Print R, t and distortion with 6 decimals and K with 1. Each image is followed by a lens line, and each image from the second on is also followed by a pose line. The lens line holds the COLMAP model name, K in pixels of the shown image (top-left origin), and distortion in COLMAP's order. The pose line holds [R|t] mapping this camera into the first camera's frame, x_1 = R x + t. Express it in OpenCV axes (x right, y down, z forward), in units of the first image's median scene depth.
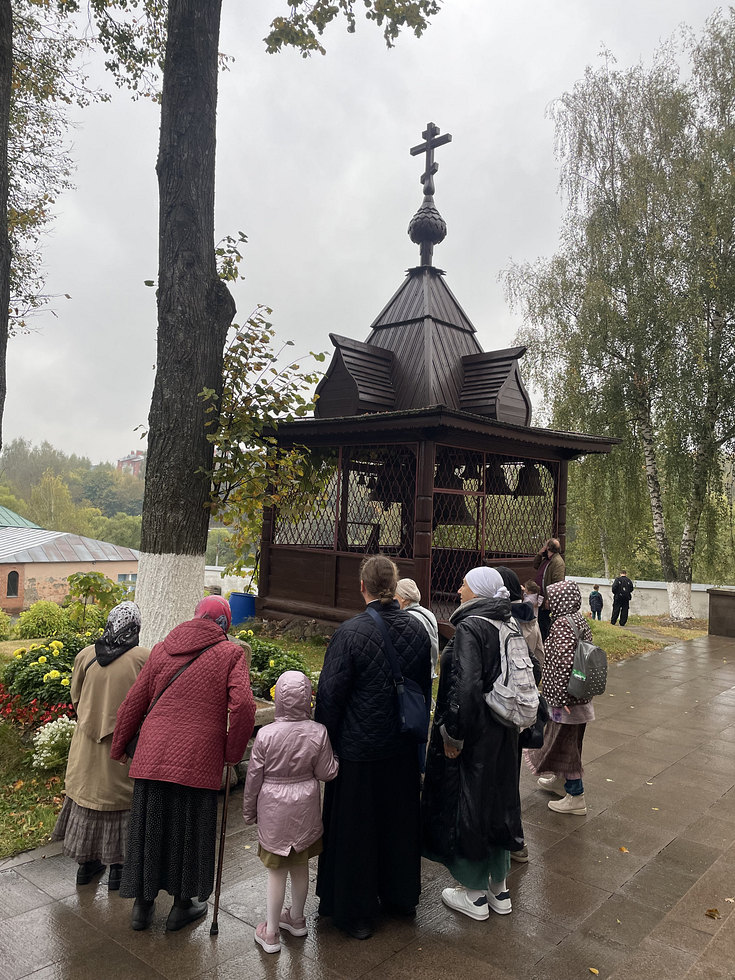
lens RADIAL K [[735.7, 0, 365.1], [0, 735.7, 505.8], [0, 0, 1]] dist [0.064045, -0.002820]
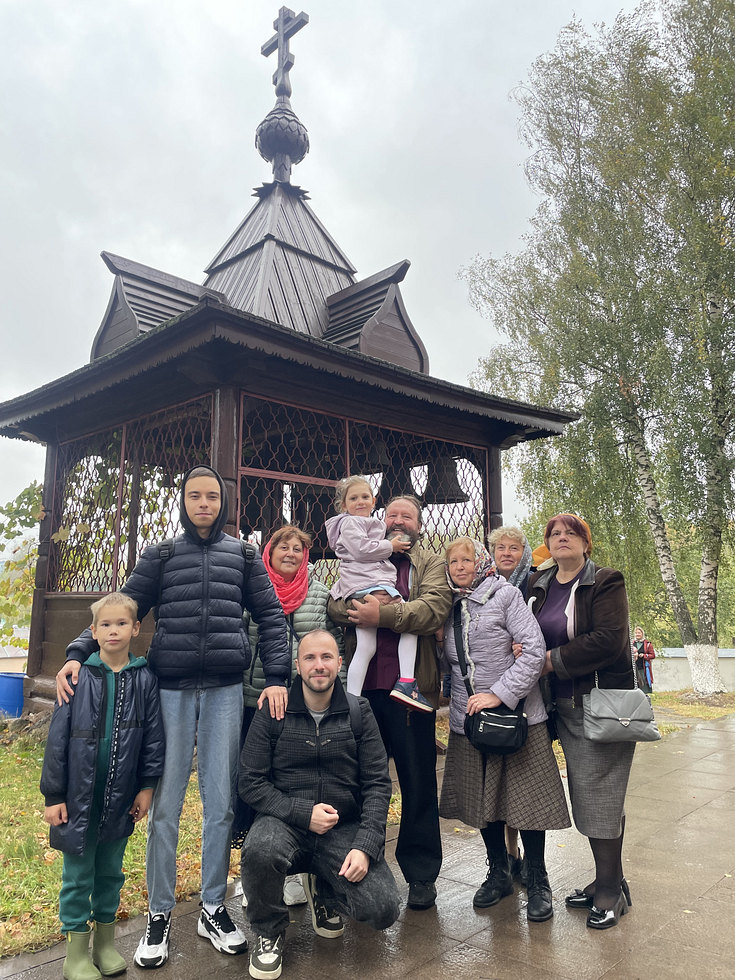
lens RADIAL K [[748.9, 0, 367.5], [0, 748.9, 490.0], [0, 0, 1]] dist [0.048199, 0.003319]
pose [[0.998856, -0.044677, -0.017056, 0.164756], [0.041828, 0.989089, -0.141253, 0.067471], [0.023181, 0.140378, 0.989827, 0.331437]]
